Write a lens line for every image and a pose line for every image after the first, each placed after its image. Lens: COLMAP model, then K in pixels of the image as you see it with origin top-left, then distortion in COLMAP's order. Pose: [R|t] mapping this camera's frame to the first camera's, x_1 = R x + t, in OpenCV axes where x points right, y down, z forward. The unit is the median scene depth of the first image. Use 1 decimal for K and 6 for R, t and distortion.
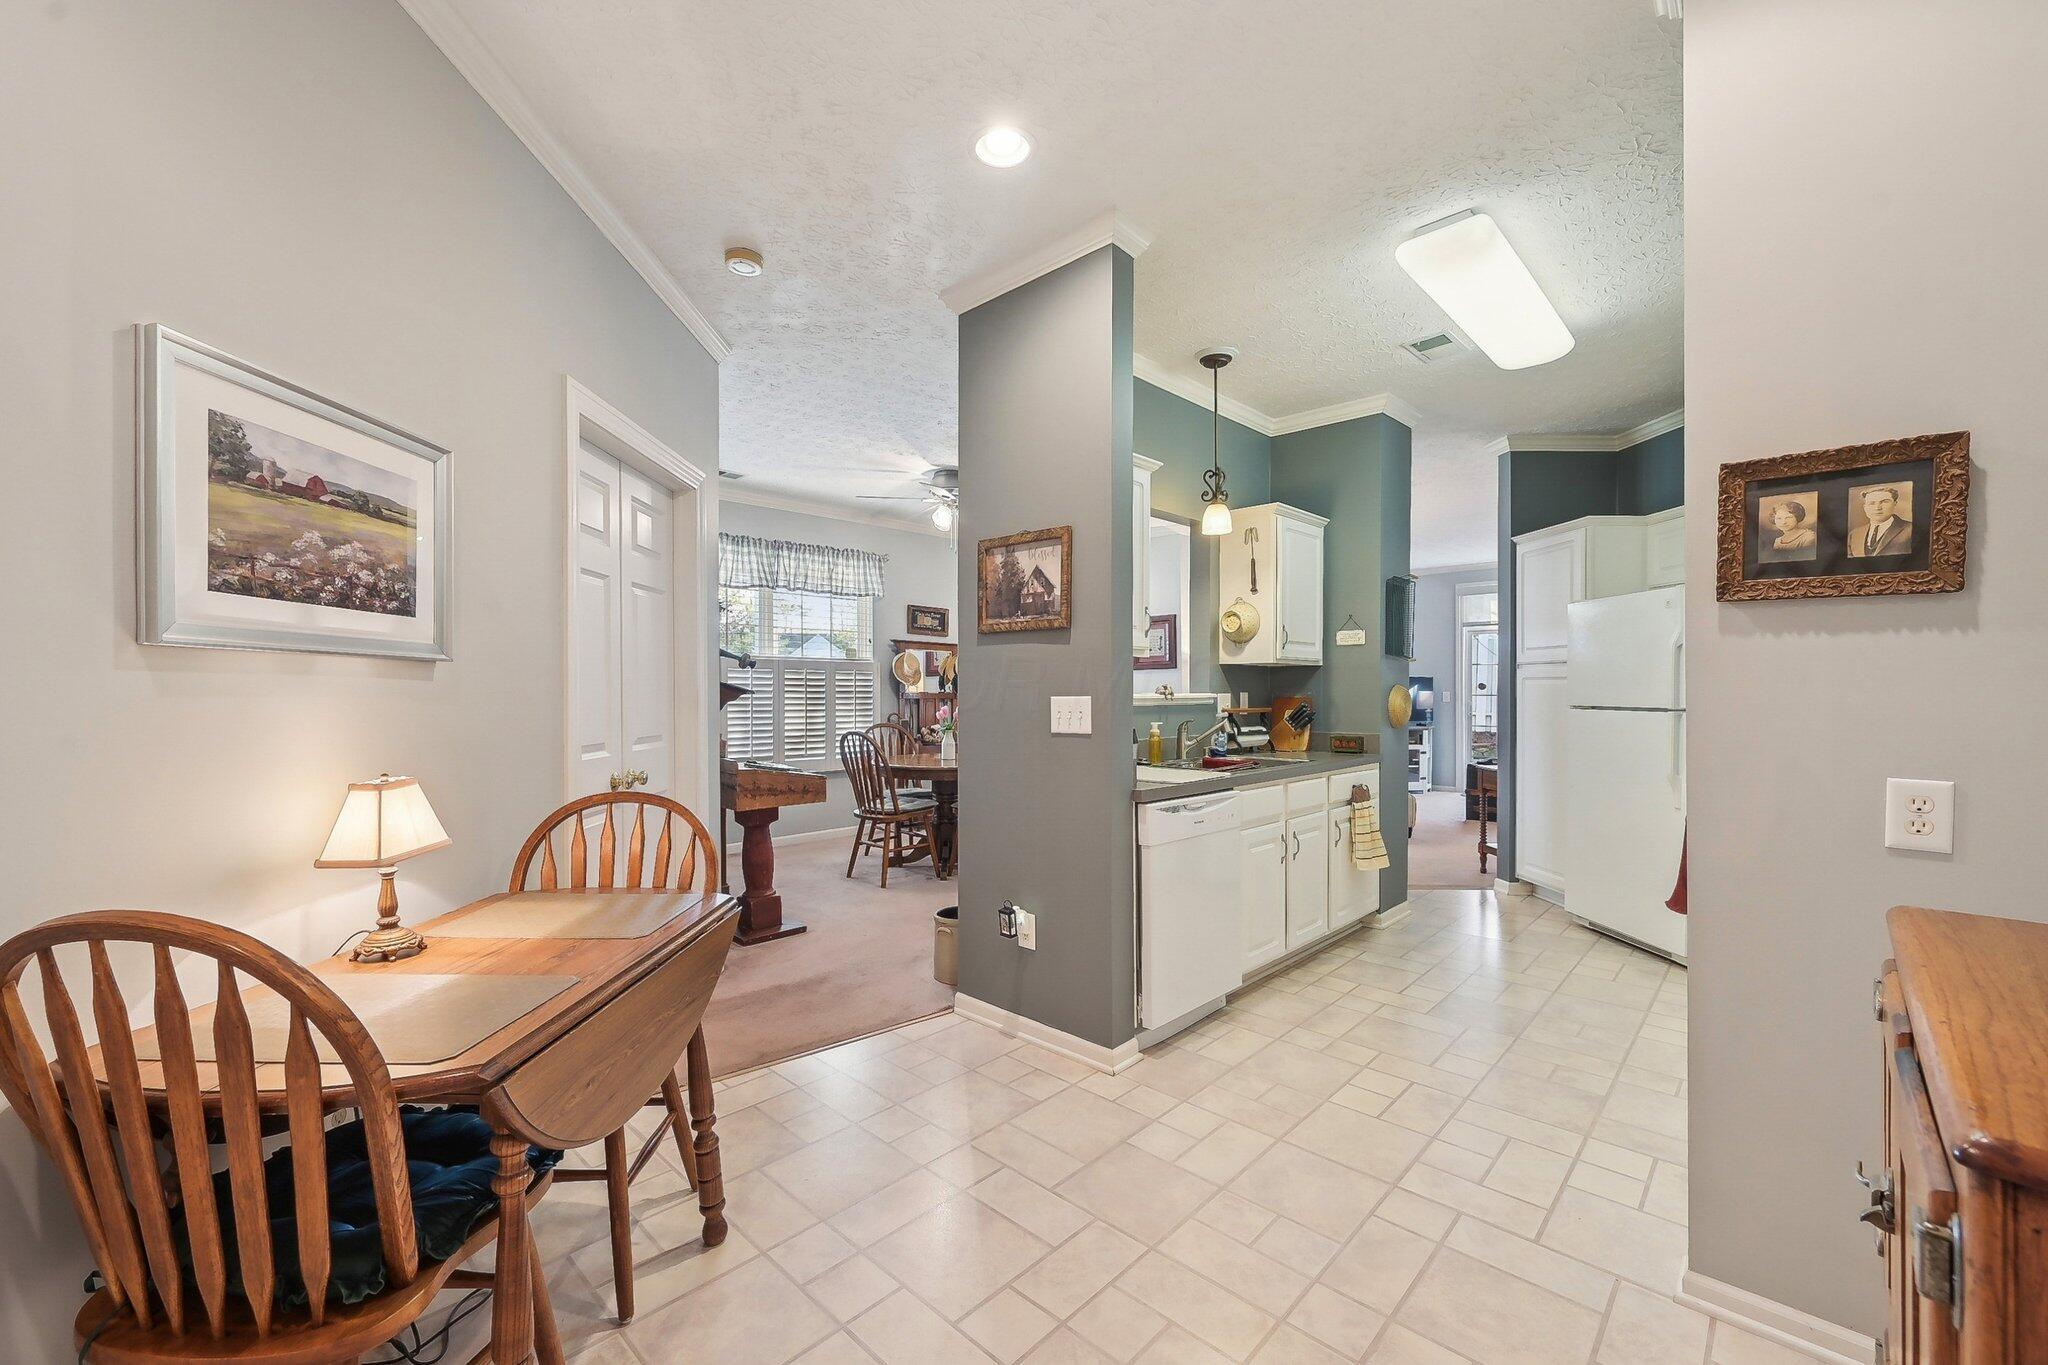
lens RADIAL K [[818.5, 0, 1017.4], [0, 818.5, 699.8], [0, 0, 1]] dist [0.000630, -0.000022]
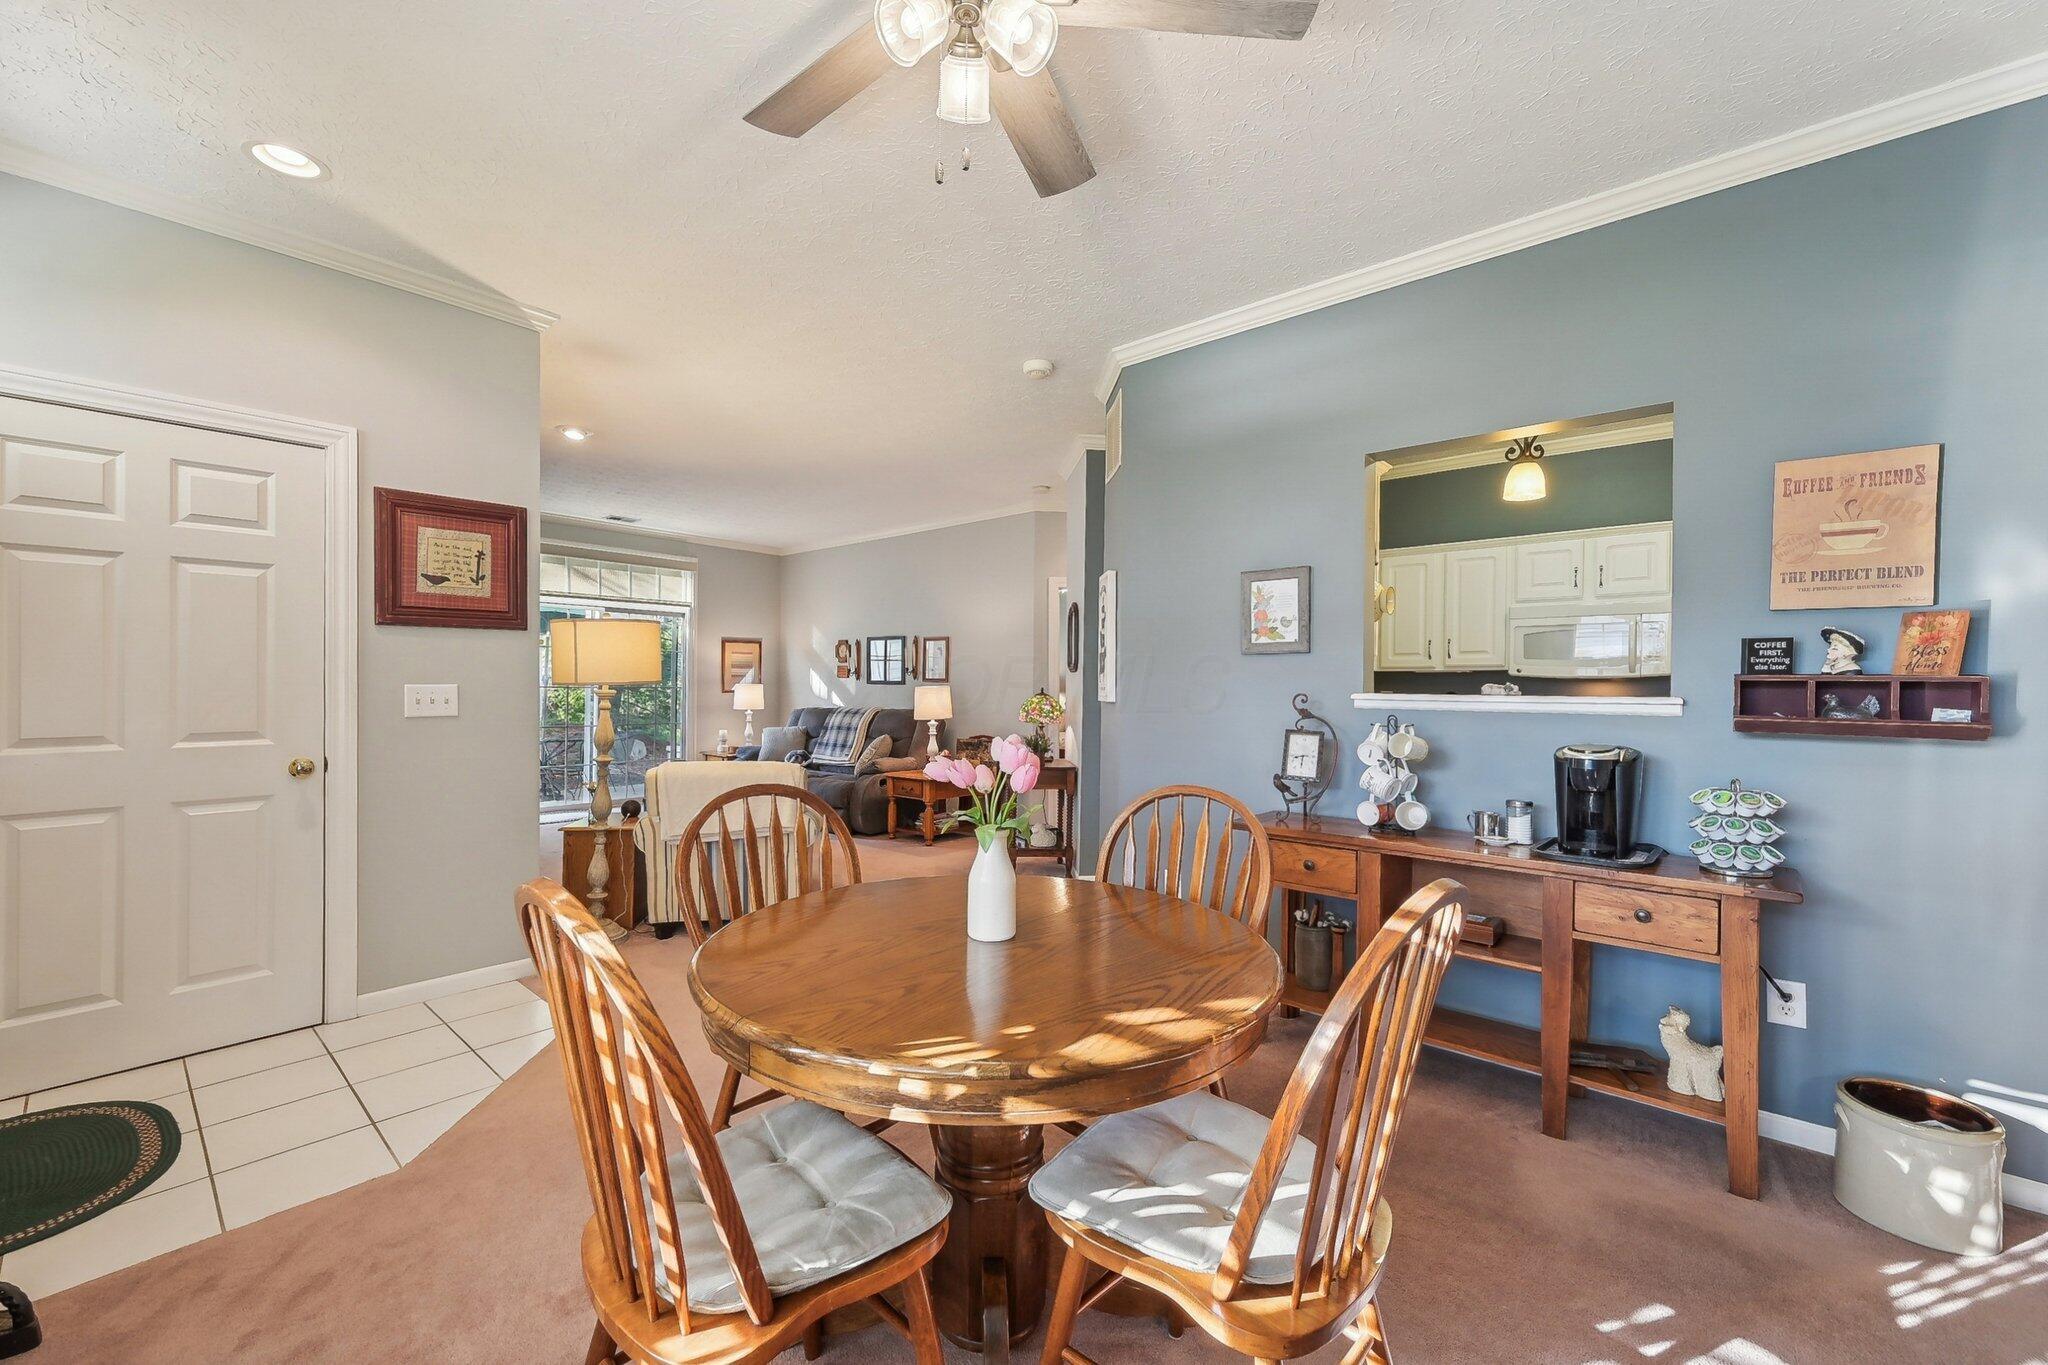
lens RADIAL K [[814.6, 0, 1013.9], [0, 814.6, 683.6], [0, 0, 1]] dist [0.001420, 0.000174]
pose [[-0.050955, 0.002596, 0.998698, -0.554990], [-0.000270, 0.999997, -0.002613, -0.017120], [-0.998701, -0.000403, -0.050954, 1.579634]]
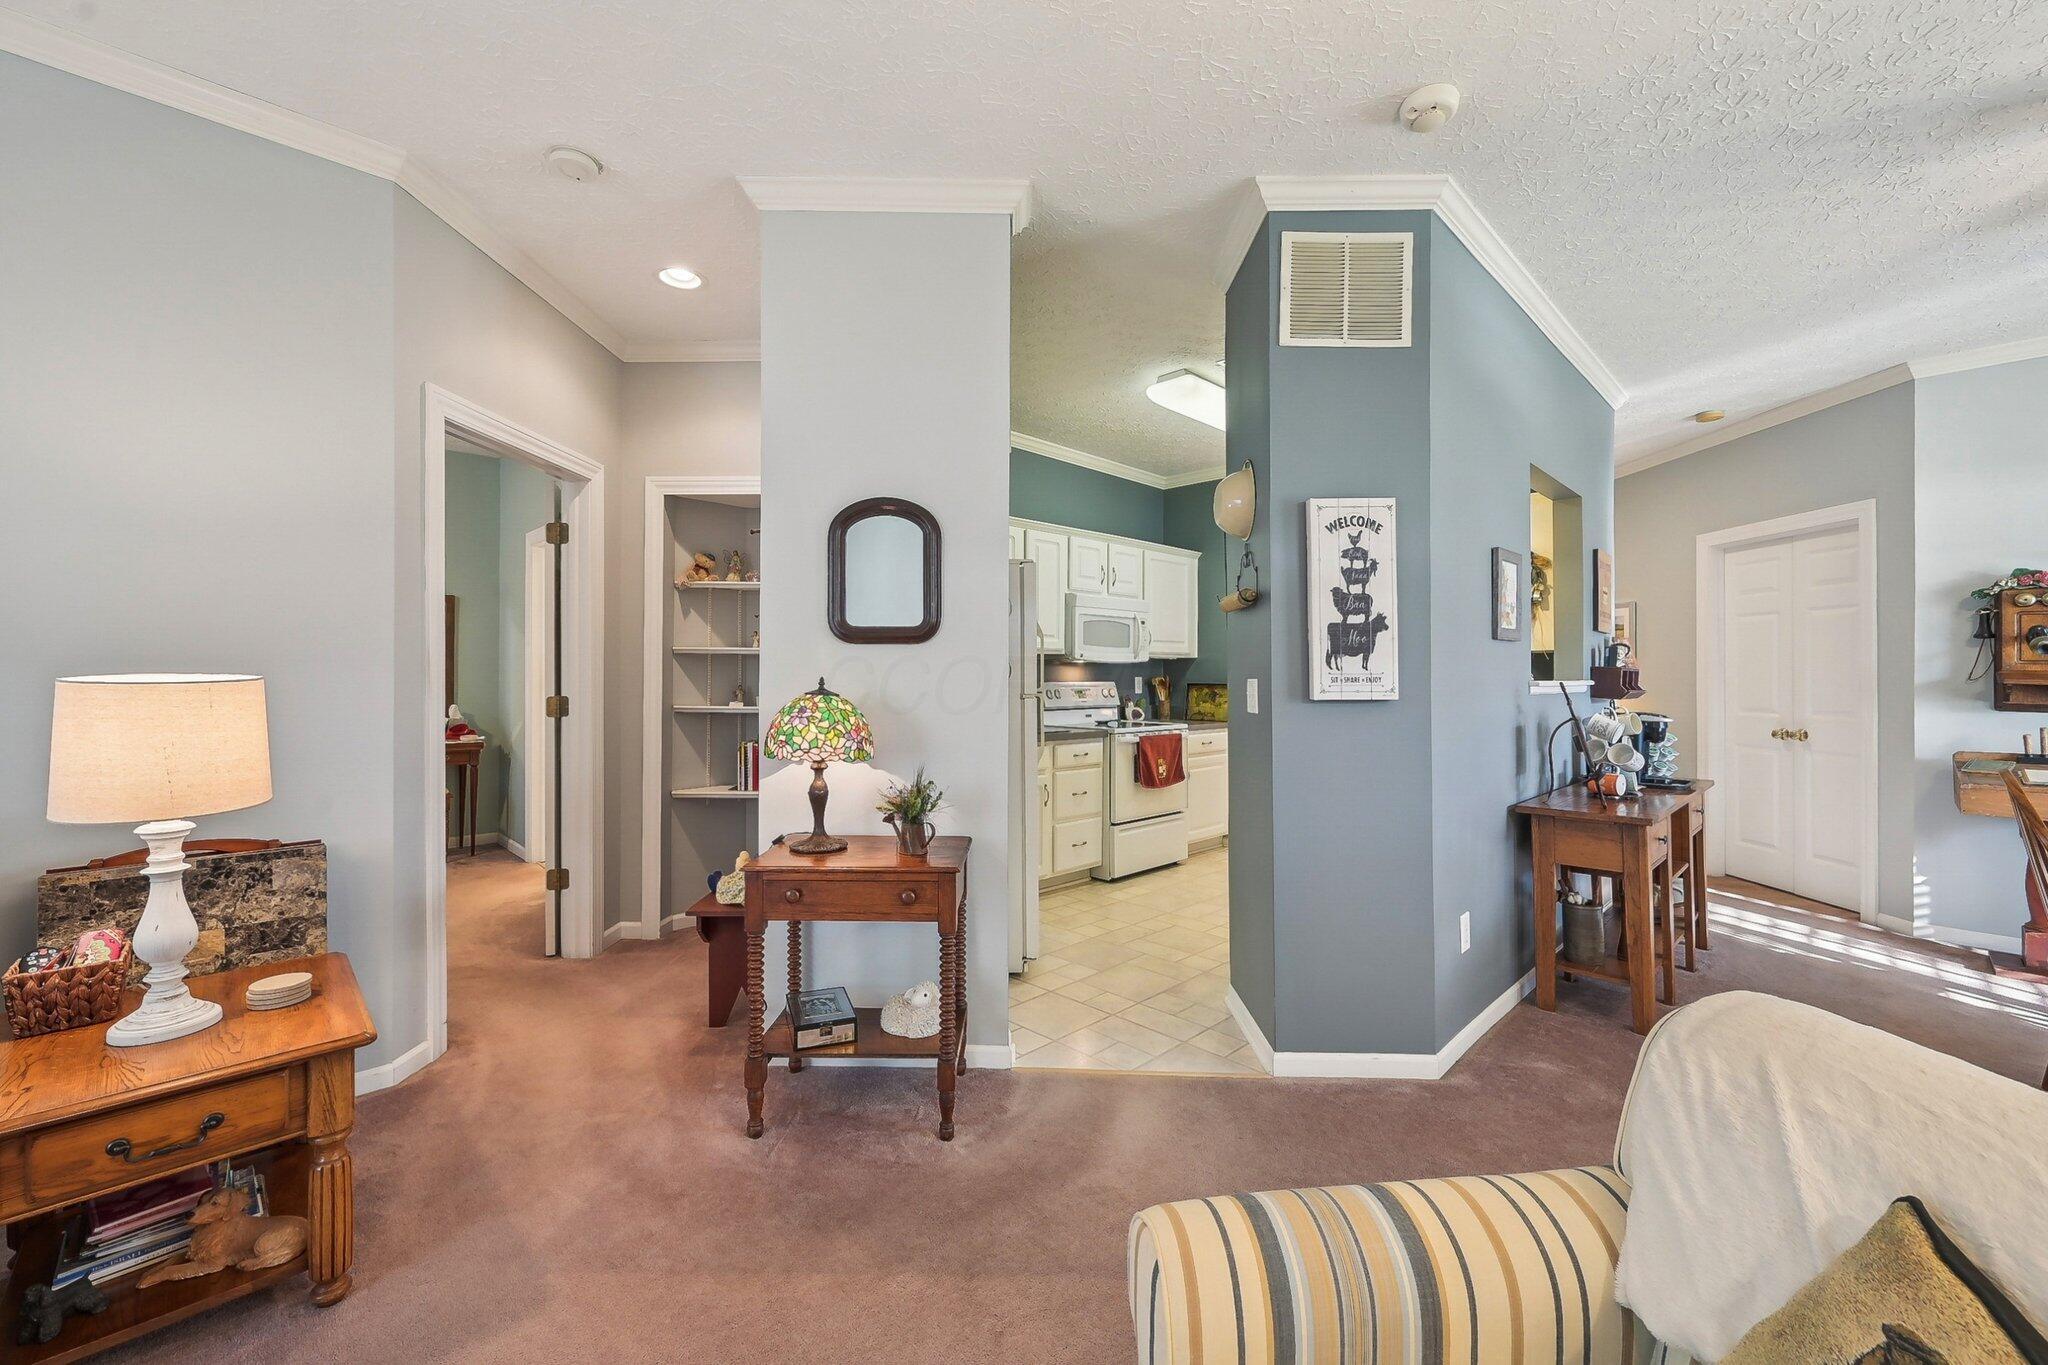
lens RADIAL K [[814.7, 0, 1017.3], [0, 814.7, 674.2], [0, 0, 1]] dist [-0.002191, -0.000109]
pose [[-0.999648, -0.004943, 0.026056, 0.793238], [-0.004658, 0.999929, 0.010990, -0.024264], [-0.026108, 0.010864, -0.999600, 2.098333]]
